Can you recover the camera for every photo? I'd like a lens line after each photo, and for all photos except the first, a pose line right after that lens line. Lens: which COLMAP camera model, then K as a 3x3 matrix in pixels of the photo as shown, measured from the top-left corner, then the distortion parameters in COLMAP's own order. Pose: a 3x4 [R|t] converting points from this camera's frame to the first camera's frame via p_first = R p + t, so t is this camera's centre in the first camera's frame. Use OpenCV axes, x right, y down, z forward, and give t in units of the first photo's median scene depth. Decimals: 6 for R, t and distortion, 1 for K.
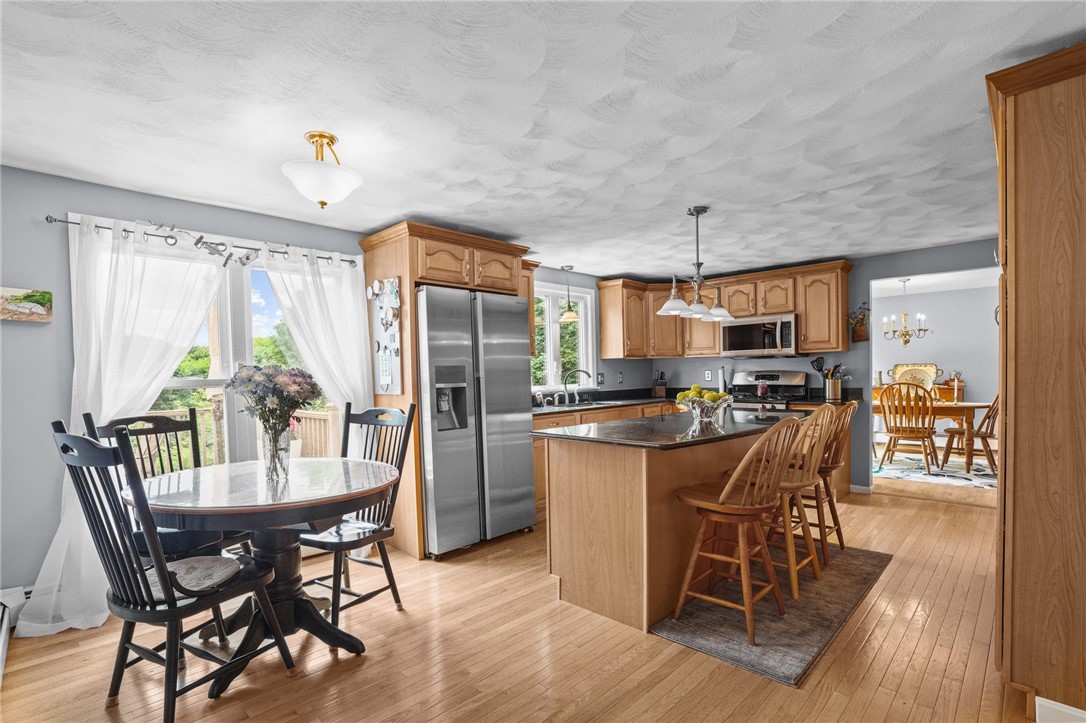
lens RADIAL K [[508.9, 0, 535.0], [0, 508.9, 390.5], [0, 0, 1]] dist [-0.068911, 0.022763]
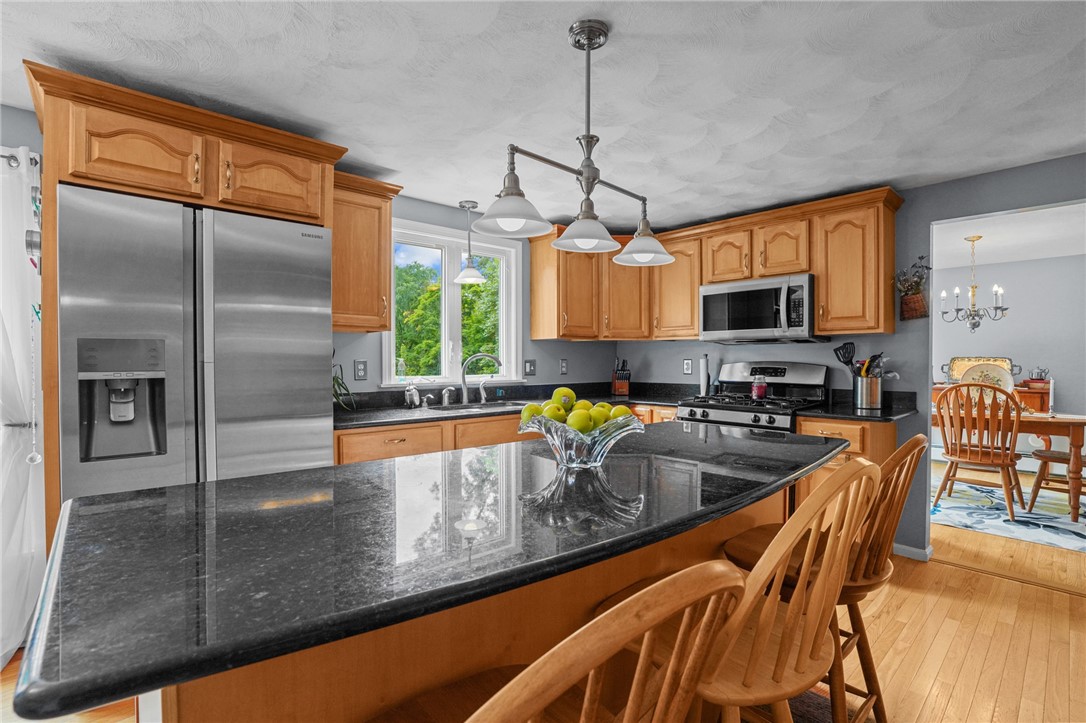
lens RADIAL K [[505.9, 0, 540.6], [0, 505.9, 367.7], [0, 0, 1]] dist [-0.068095, 0.024203]
pose [[0.998759, 0.022860, -0.044242, 0.199557], [-0.023613, 0.999584, -0.016557, -0.013844], [0.043845, 0.017581, 0.998884, 0.338611]]
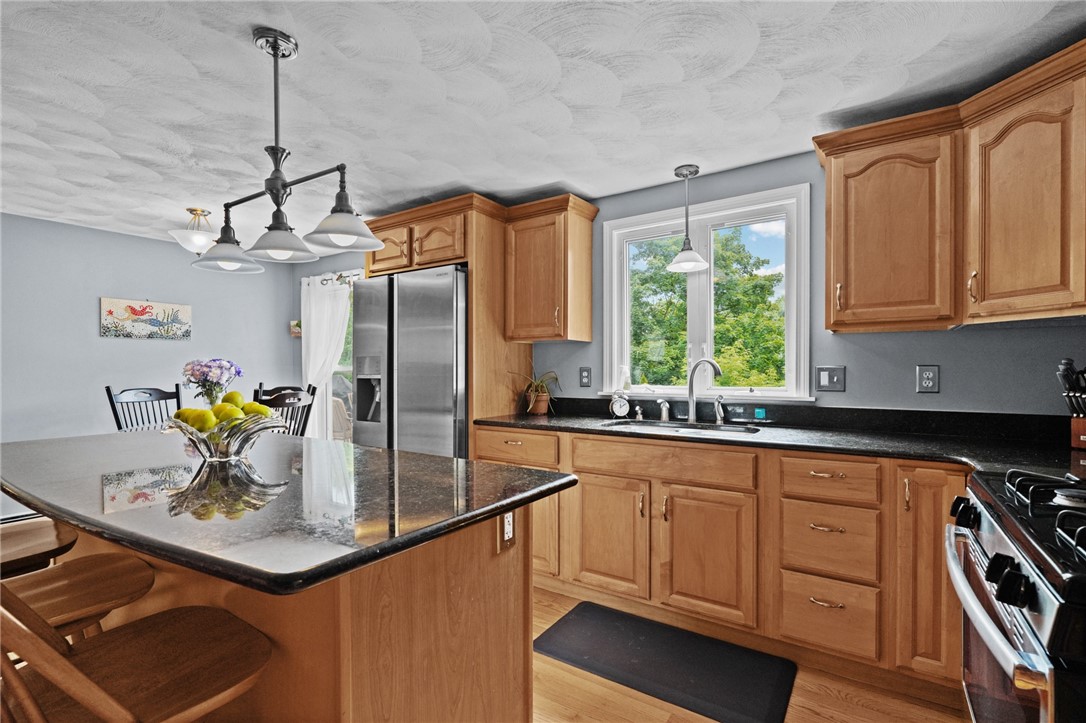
lens RADIAL K [[496.8, 0, 544.5], [0, 496.8, 376.6], [0, 0, 1]] dist [-0.002982, 0.000112]
pose [[0.194006, 0.032396, -0.980465, 0.569313], [-0.036401, 0.999004, 0.025806, -0.031468], [0.980325, 0.030683, 0.194992, 0.768994]]
